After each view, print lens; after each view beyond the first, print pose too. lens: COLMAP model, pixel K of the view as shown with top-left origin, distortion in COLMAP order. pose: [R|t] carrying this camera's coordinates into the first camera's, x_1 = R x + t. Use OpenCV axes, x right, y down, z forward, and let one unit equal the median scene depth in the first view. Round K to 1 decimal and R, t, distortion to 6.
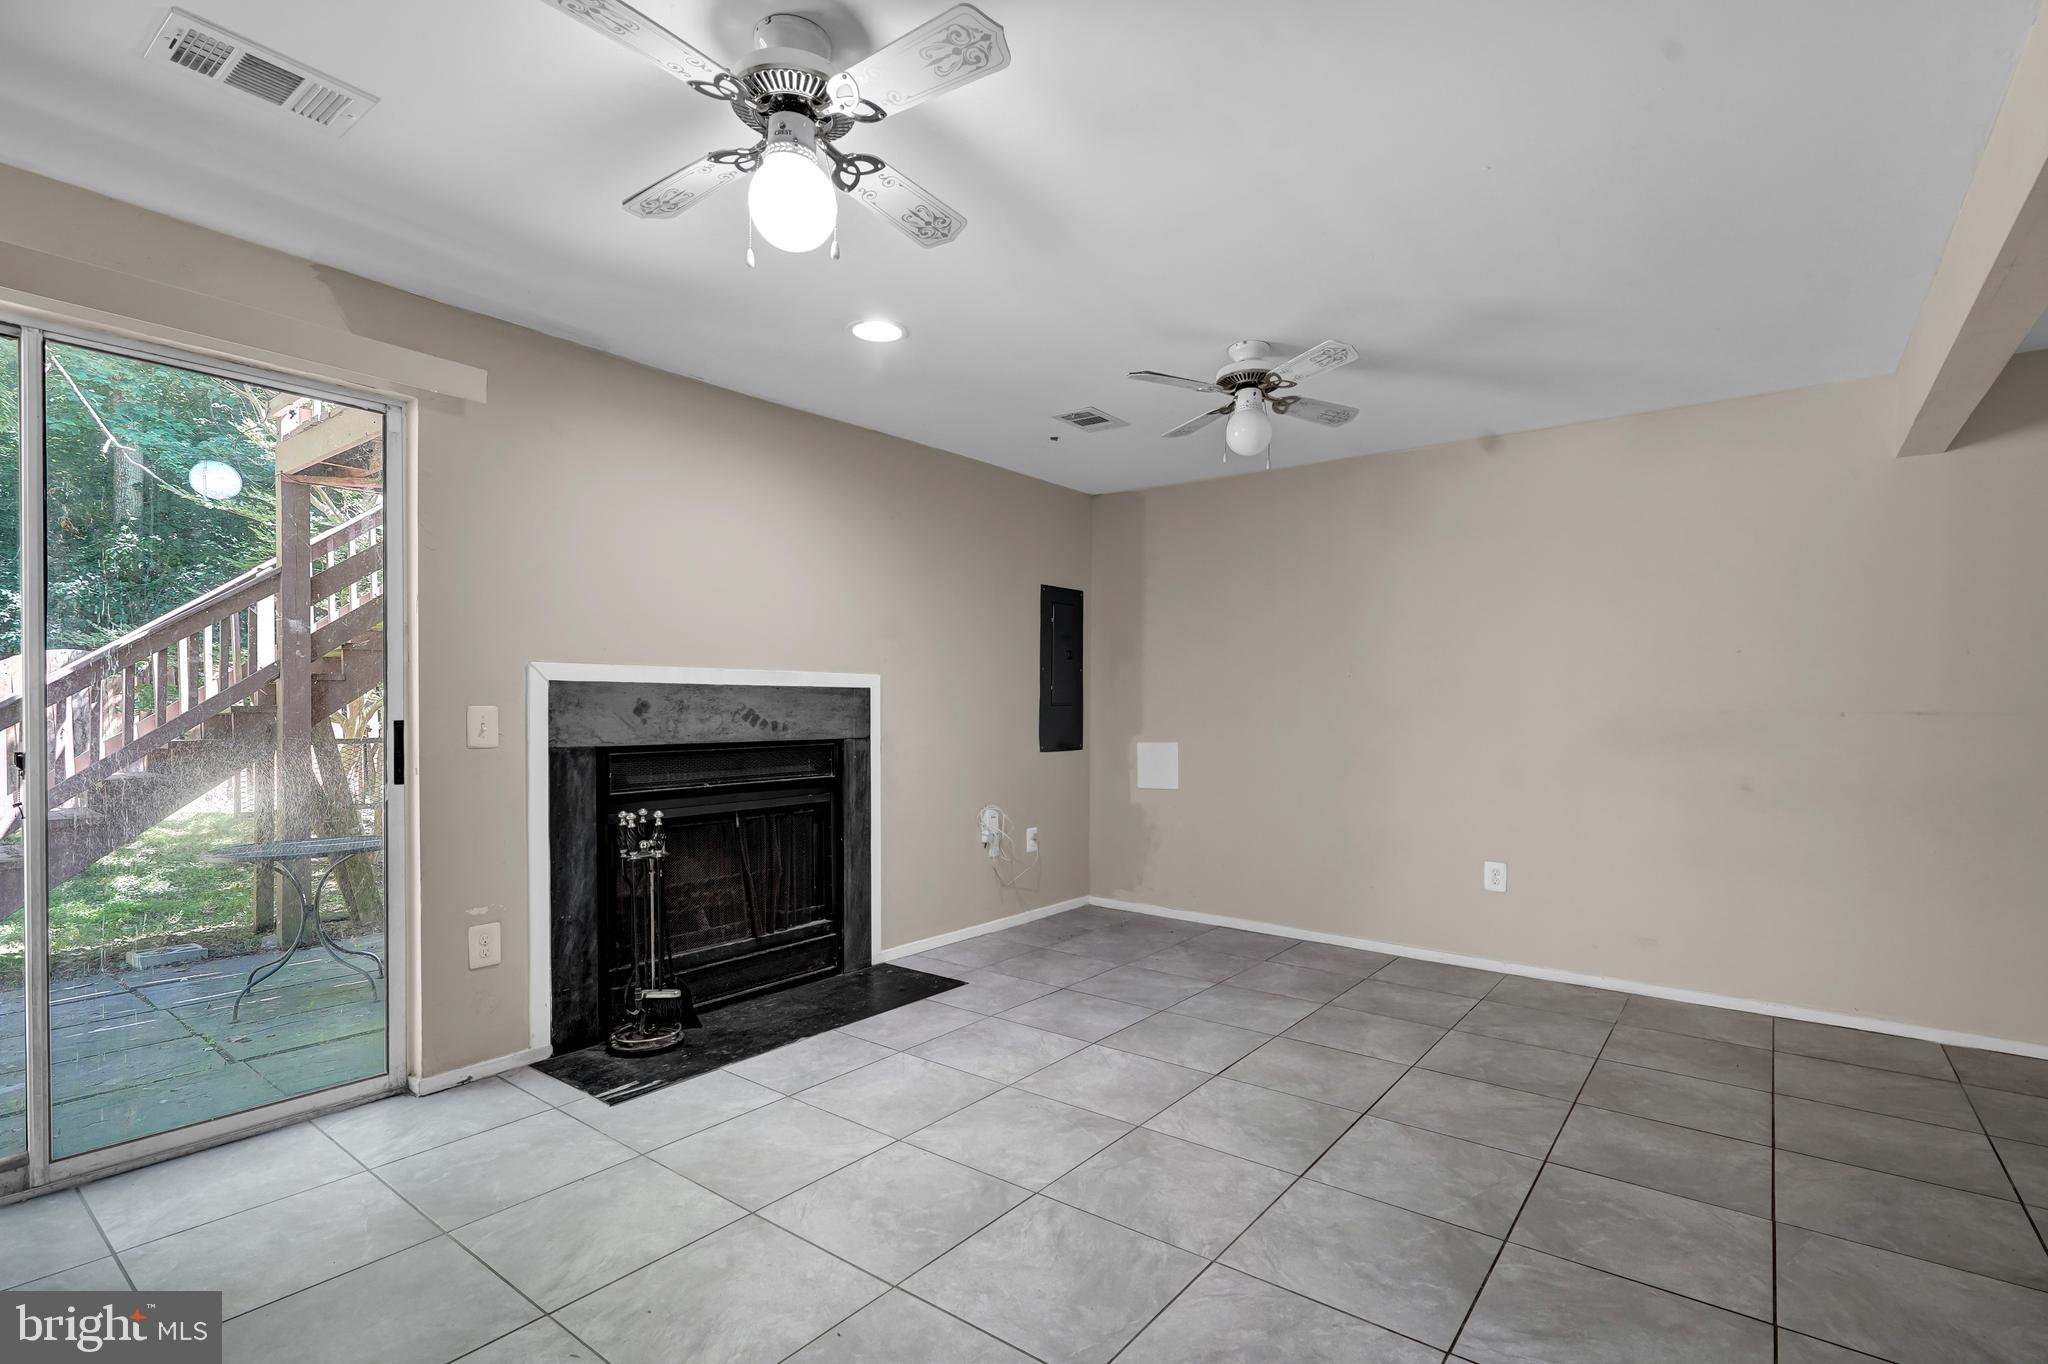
lens RADIAL K [[958.8, 0, 1021.5], [0, 958.8, 706.5], [0, 0, 1]] dist [-0.001288, 0.000488]
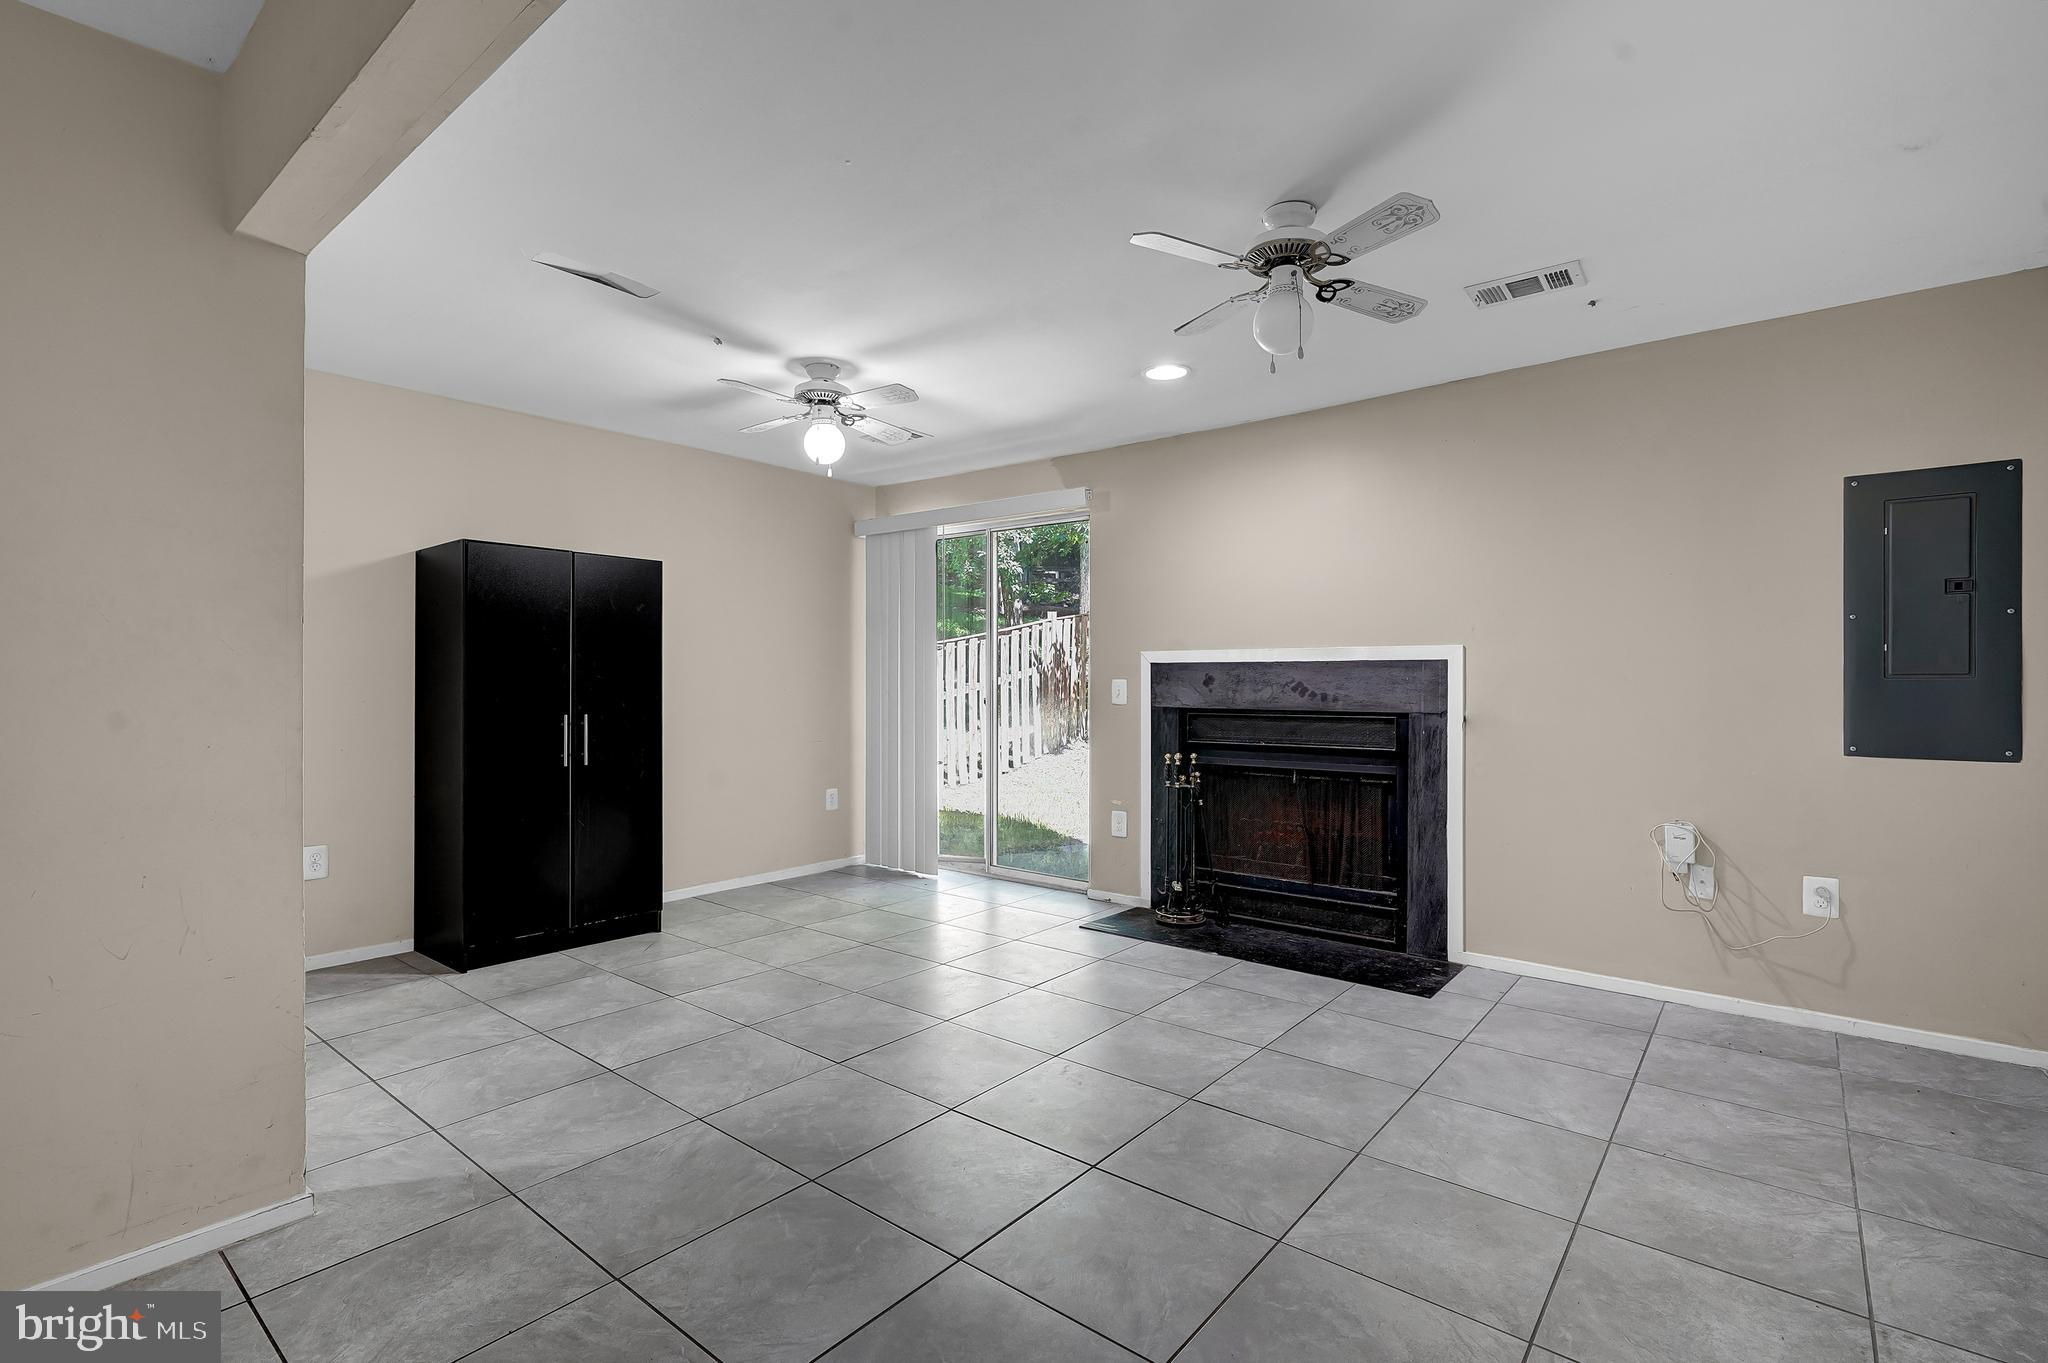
lens RADIAL K [[937.9, 0, 1033.1], [0, 937.9, 664.4], [0, 0, 1]] dist [-0.001996, 0.000669]
pose [[-0.010646, -0.020144, -0.999740, 0.989274], [-0.002839, 0.999794, -0.020115, 0.005966], [0.999939, 0.002624, -0.010701, 0.801615]]
